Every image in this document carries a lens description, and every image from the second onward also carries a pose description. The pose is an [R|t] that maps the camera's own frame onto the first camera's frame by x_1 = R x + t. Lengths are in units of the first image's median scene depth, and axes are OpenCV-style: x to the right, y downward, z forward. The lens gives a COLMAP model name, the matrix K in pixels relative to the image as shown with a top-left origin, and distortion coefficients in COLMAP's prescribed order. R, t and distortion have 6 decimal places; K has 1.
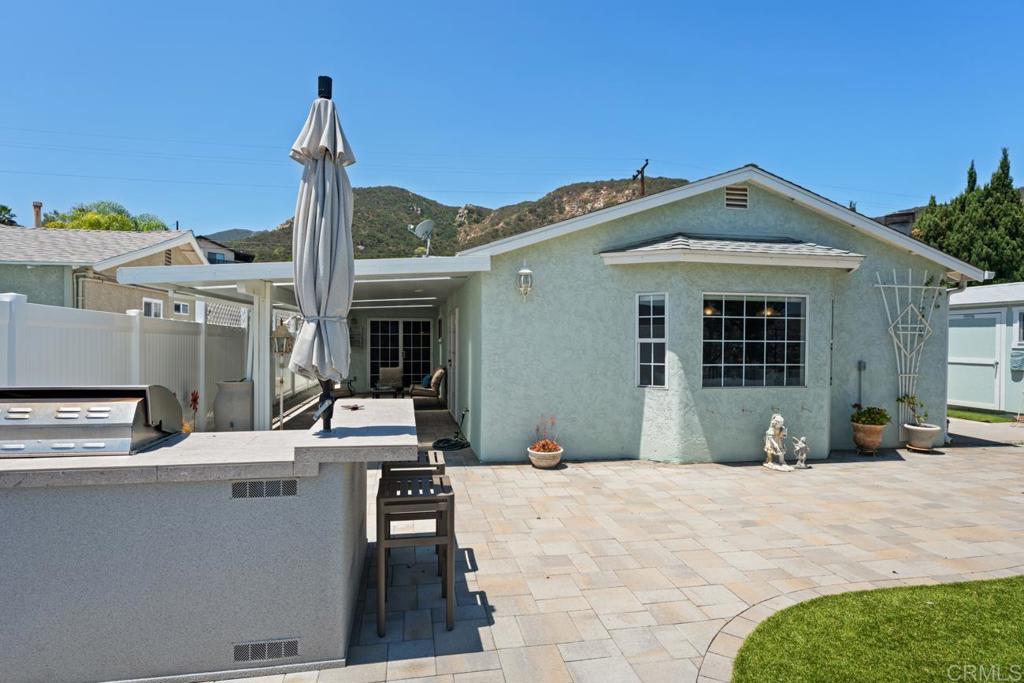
lens RADIAL K [[551.5, 0, 513.0], [0, 551.5, 346.1], [0, 0, 1]] dist [-0.005138, 0.002814]
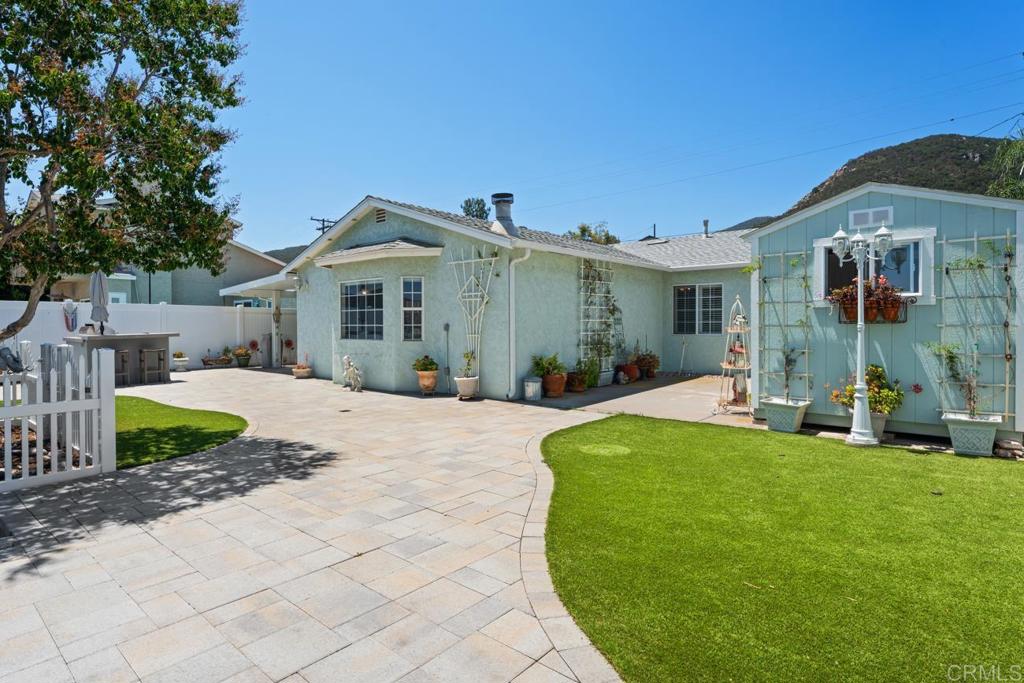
lens RADIAL K [[551.5, 0, 516.3], [0, 551.5, 333.2], [0, 0, 1]] dist [-0.005138, 0.002814]
pose [[0.607684, 0.004880, -0.794164, 1.904311], [-0.001996, 0.999987, 0.004617, 0.047262], [0.794177, -0.001221, 0.607686, 0.387021]]
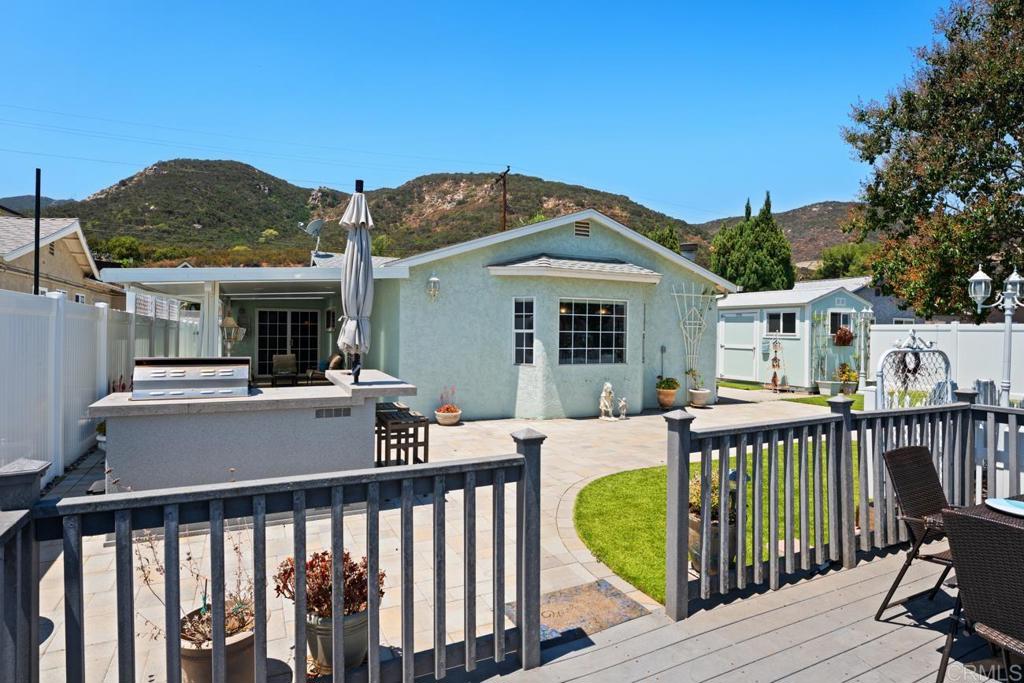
lens RADIAL K [[551.5, 0, 517.2], [0, 551.5, 336.8], [0, 0, 1]] dist [-0.005138, 0.002814]
pose [[0.965536, 0.002517, 0.260257, -0.120535], [-0.002987, 0.999995, 0.001410, 0.002191], [-0.260252, -0.002139, 0.965538, -0.318306]]
